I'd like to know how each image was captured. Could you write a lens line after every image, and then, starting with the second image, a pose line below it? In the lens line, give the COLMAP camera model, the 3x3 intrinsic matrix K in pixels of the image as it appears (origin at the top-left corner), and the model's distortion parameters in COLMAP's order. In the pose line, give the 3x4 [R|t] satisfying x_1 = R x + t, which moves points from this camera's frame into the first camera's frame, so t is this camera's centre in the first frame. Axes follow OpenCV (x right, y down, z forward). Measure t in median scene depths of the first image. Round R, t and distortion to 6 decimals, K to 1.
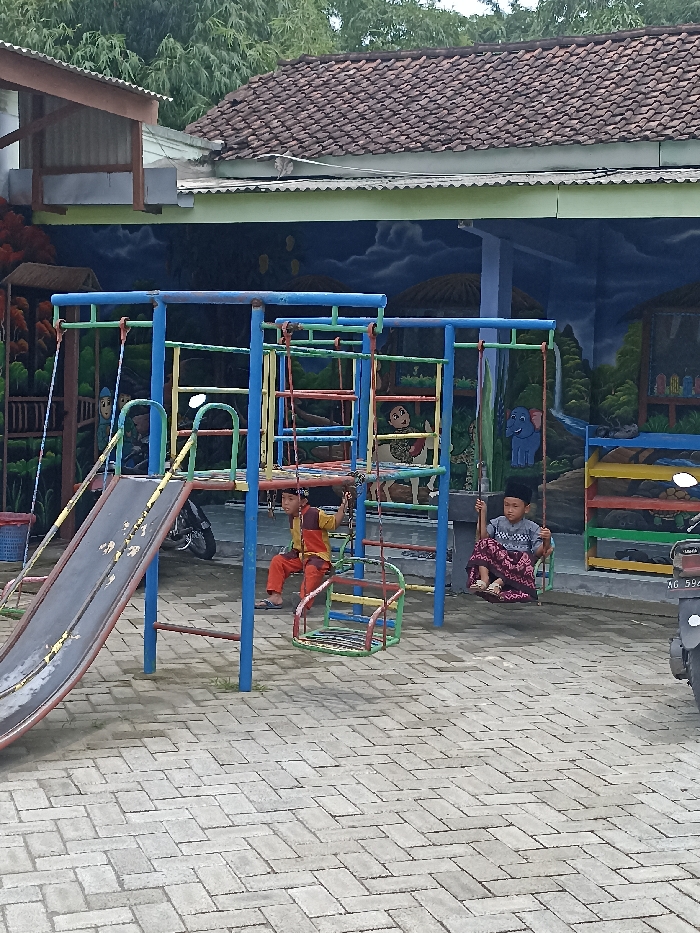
lens RADIAL K [[1366.1, 0, 350.0], [0, 1366.1, 466.5], [0, 0, 1]] dist [0.021109, 0.032970]
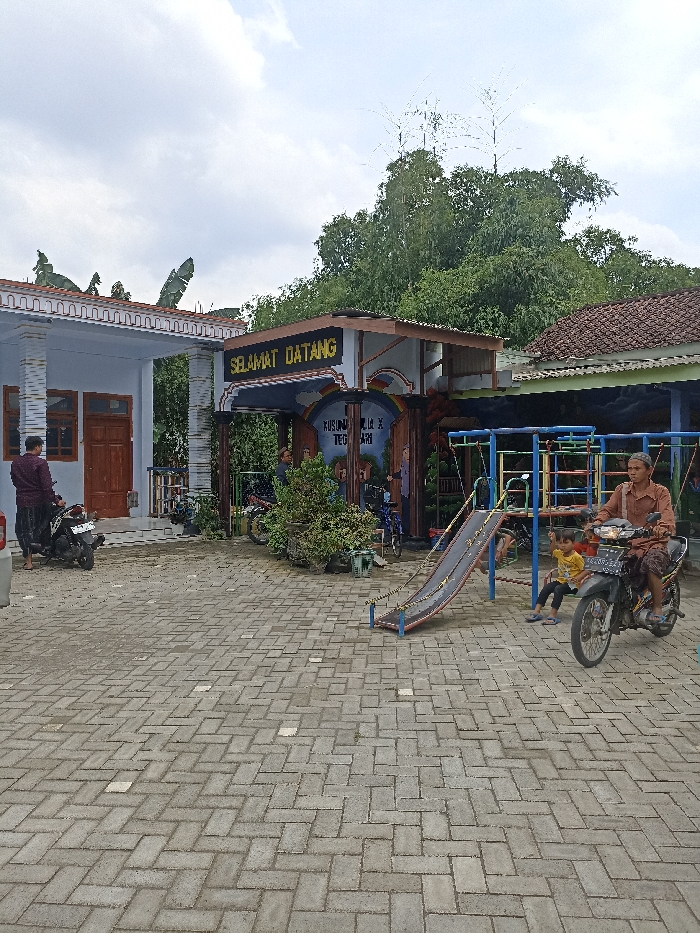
lens RADIAL K [[684.1, 0, 345.1], [0, 684.1, 466.4], [0, 0, 1]] dist [0.058302, -0.059504]
pose [[0.916468, -0.029092, -0.399050, 0.079084], [0.002922, 0.997813, -0.066034, 0.007347], [0.400098, 0.059352, 0.914548, -0.120633]]
